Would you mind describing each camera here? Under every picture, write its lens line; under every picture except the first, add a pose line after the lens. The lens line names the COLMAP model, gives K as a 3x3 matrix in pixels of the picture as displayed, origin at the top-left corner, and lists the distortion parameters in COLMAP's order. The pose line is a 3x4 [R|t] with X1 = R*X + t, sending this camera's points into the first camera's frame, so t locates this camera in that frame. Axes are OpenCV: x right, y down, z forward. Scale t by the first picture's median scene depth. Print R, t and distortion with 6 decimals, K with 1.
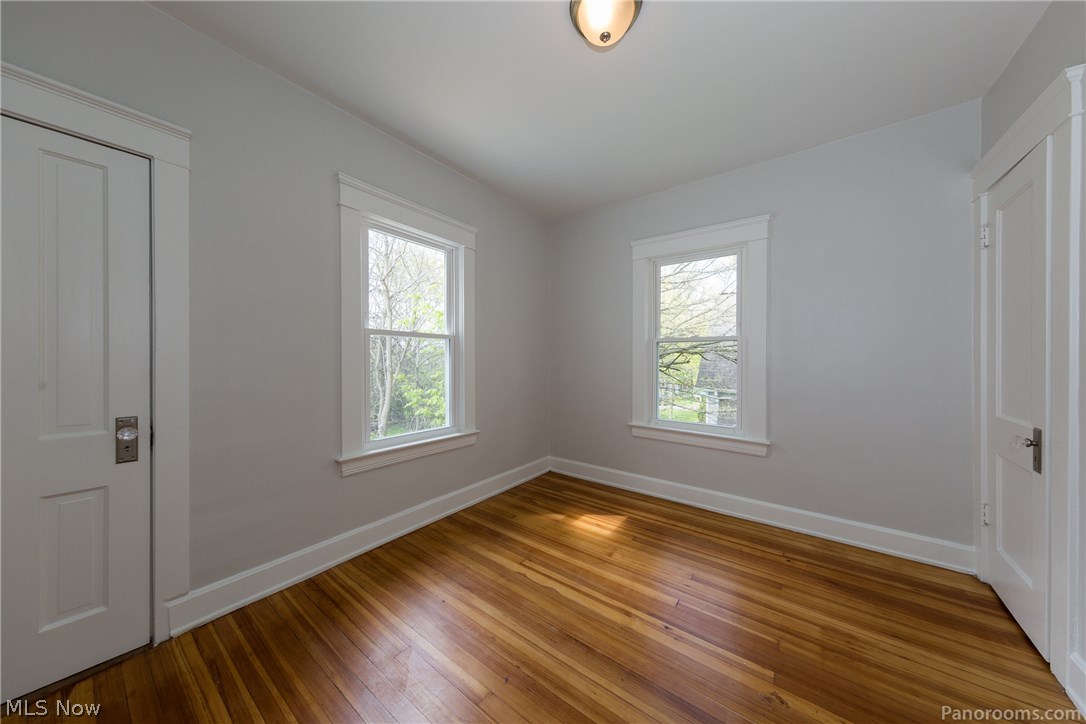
lens RADIAL K [[345.8, 0, 544.6], [0, 345.8, 360.8], [0, 0, 1]] dist [0.005078, 0.000088]
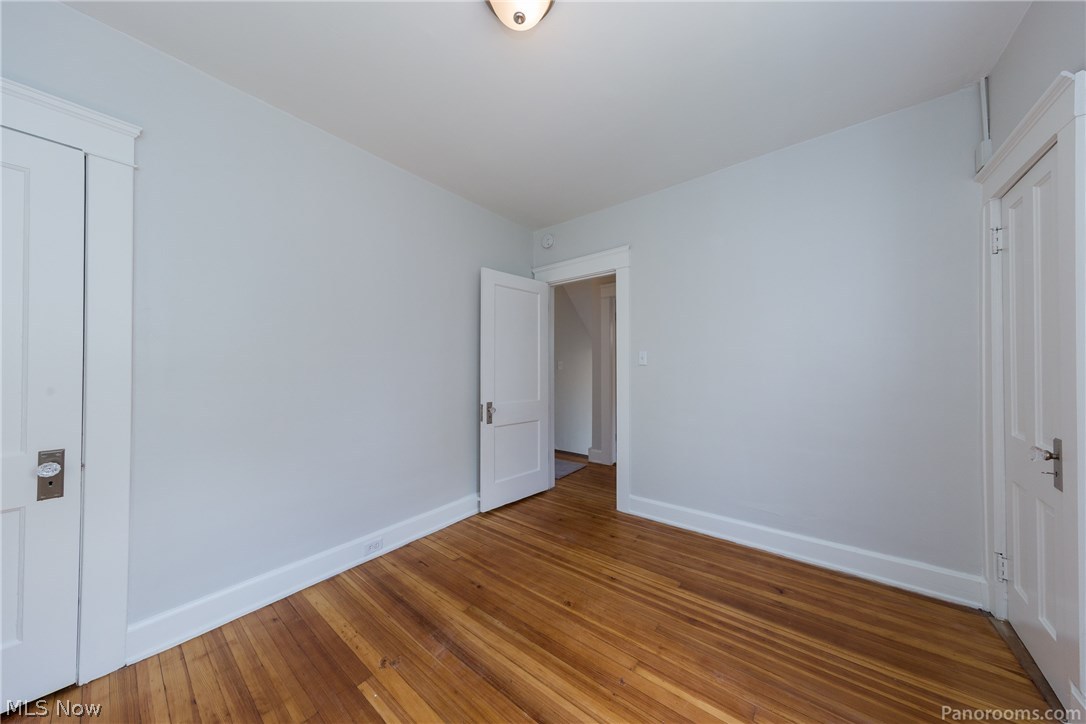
lens RADIAL K [[345.8, 0, 546.7], [0, 345.8, 362.8], [0, 0, 1]] dist [0.005078, 0.000088]
pose [[-0.999875, 0.002215, 0.015644, 0.067871], [0.002156, 0.999990, -0.003818, -0.023684], [-0.015652, -0.003784, -0.999870, 1.417912]]
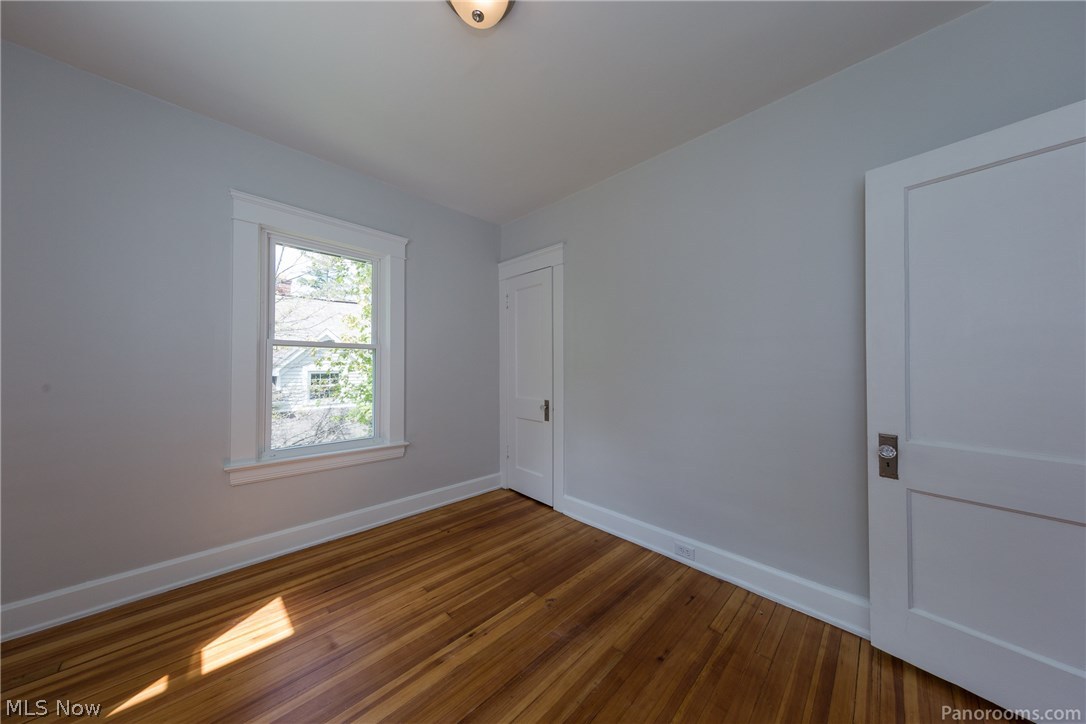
lens RADIAL K [[345.8, 0, 544.2], [0, 345.8, 362.4], [0, 0, 1]] dist [0.005078, 0.000088]
pose [[0.144119, 0.012533, 0.989481, -0.515135], [0.005371, 0.999895, -0.013447, -0.006751], [-0.989546, 0.007253, 0.144036, 0.527963]]
